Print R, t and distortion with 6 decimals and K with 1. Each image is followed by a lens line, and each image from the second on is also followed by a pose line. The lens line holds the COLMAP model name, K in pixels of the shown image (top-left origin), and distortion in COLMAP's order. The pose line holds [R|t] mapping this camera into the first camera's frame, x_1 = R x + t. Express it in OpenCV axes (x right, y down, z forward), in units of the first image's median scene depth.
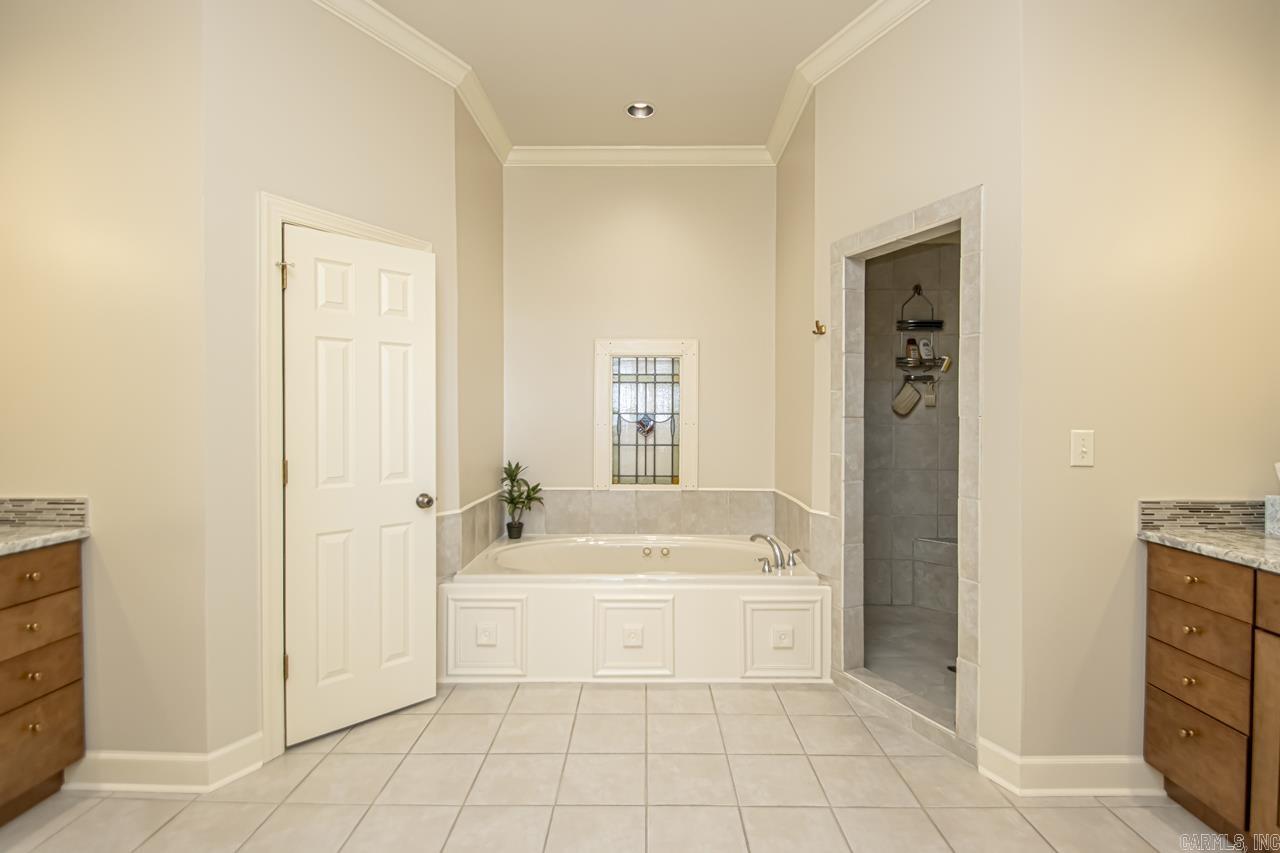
lens RADIAL K [[549.1, 0, 640.0], [0, 549.1, 426.5], [0, 0, 1]] dist [0.002111, -0.007058]
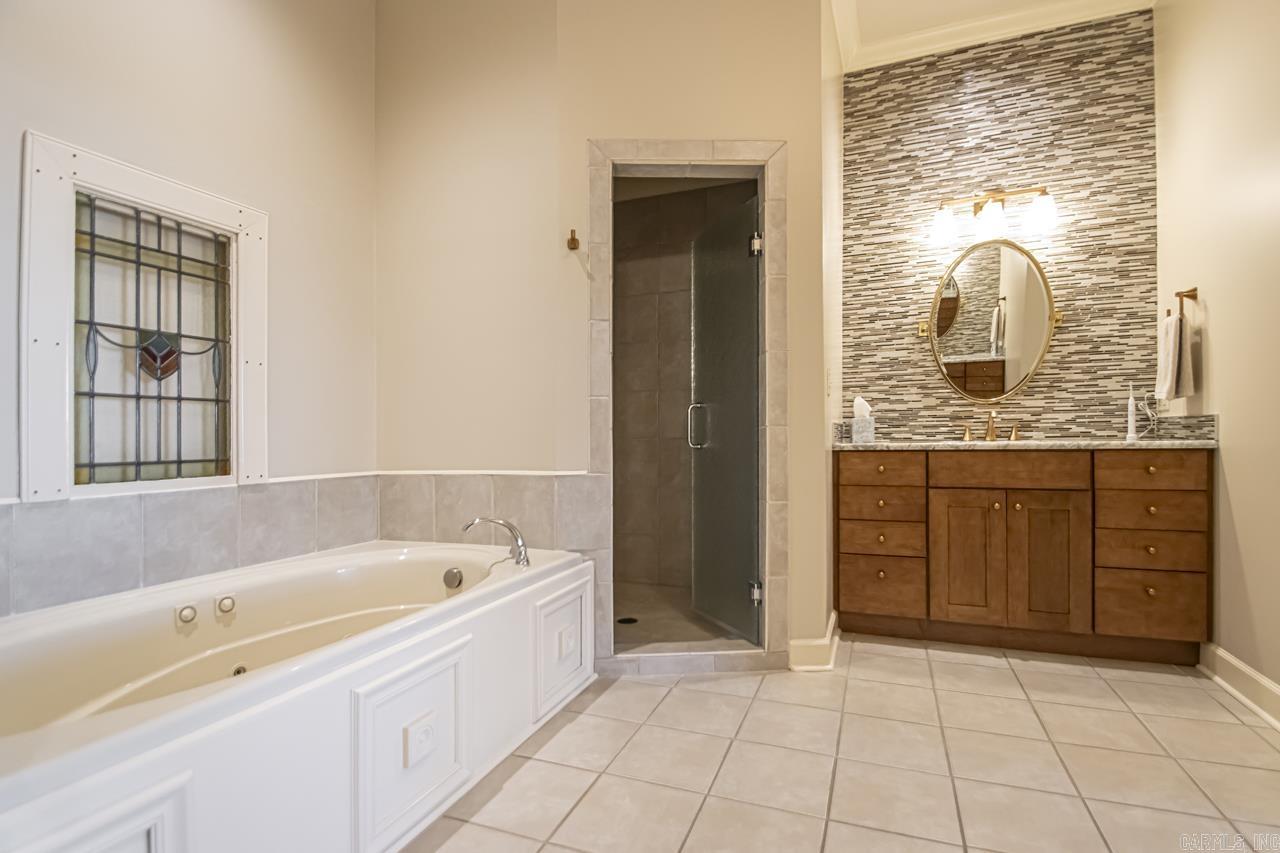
lens RADIAL K [[590.1, 0, 642.0], [0, 590.1, 432.6], [0, 0, 1]] dist [0.009611, -0.010894]
pose [[0.387330, -0.007963, 0.921907, -0.430414], [0.018289, 0.999832, 0.000952, 0.101566], [-0.921760, 0.016492, 0.387411, 0.586825]]
